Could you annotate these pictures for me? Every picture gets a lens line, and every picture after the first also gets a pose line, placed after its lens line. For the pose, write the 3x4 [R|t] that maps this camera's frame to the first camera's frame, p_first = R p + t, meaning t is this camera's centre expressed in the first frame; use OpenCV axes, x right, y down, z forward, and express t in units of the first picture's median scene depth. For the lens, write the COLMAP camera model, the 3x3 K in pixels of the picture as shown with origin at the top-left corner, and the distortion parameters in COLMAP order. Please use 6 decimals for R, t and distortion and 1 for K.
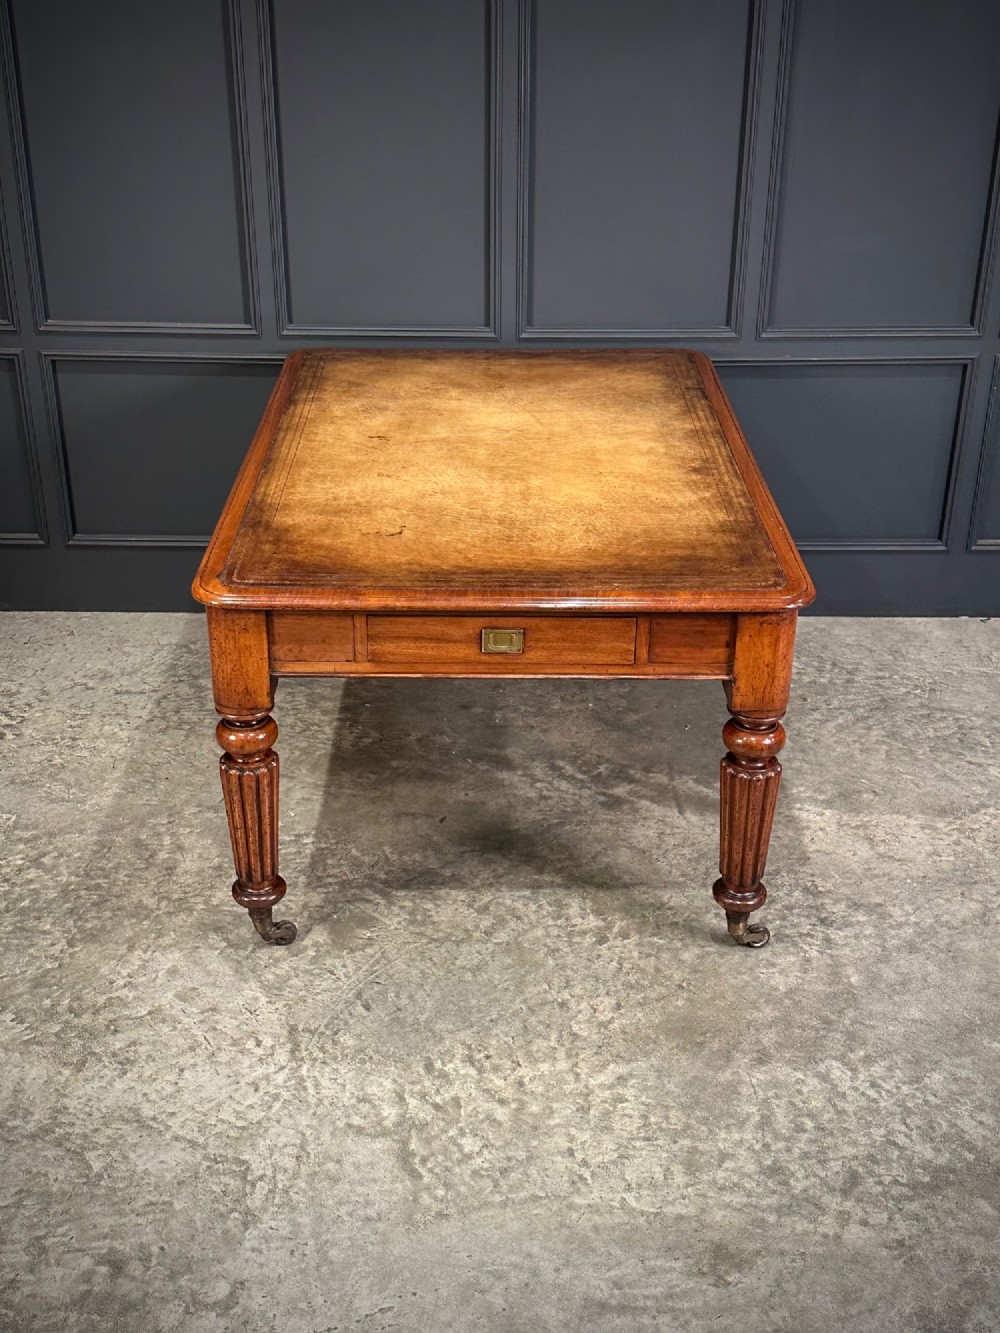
lens RADIAL K [[1583.0, 0, 495.4], [0, 1583.0, 671.2], [0, 0, 1]] dist [0.210228, -0.466167]
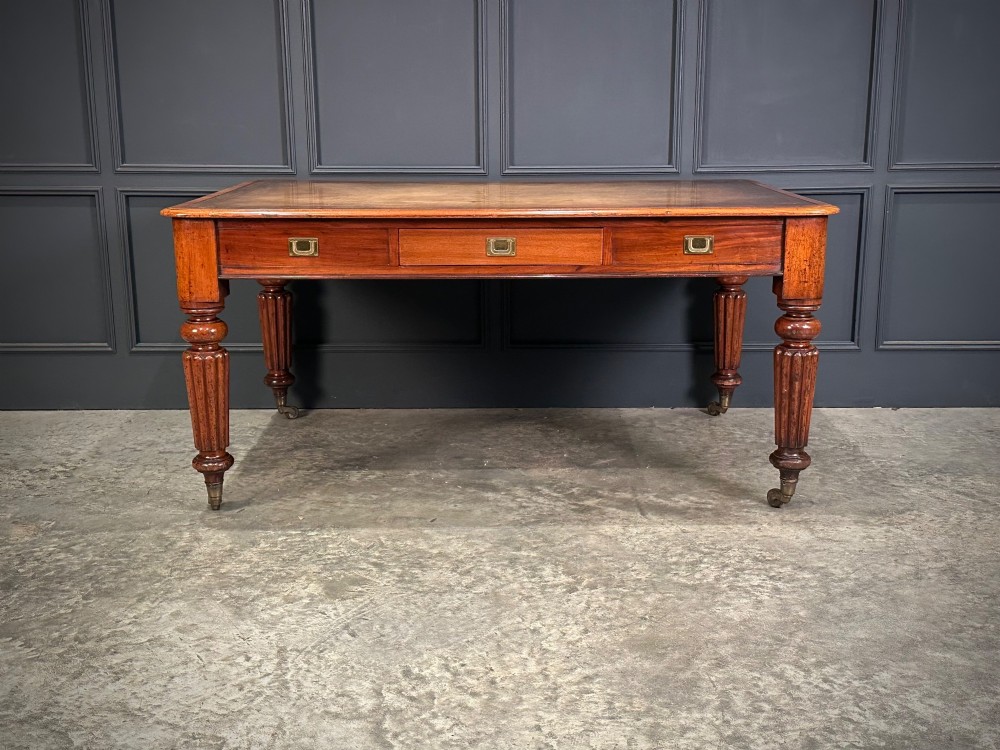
lens RADIAL K [[1209.9, 0, 513.5], [0, 1209.9, 373.8], [0, 0, 1]] dist [0.225829, -0.534131]
pose [[0.999965, -0.008129, 0.002181, 0.027040], [0.008413, 0.973149, -0.230022, 0.225080], [-0.000252, 0.230032, 0.973183, 0.152400]]
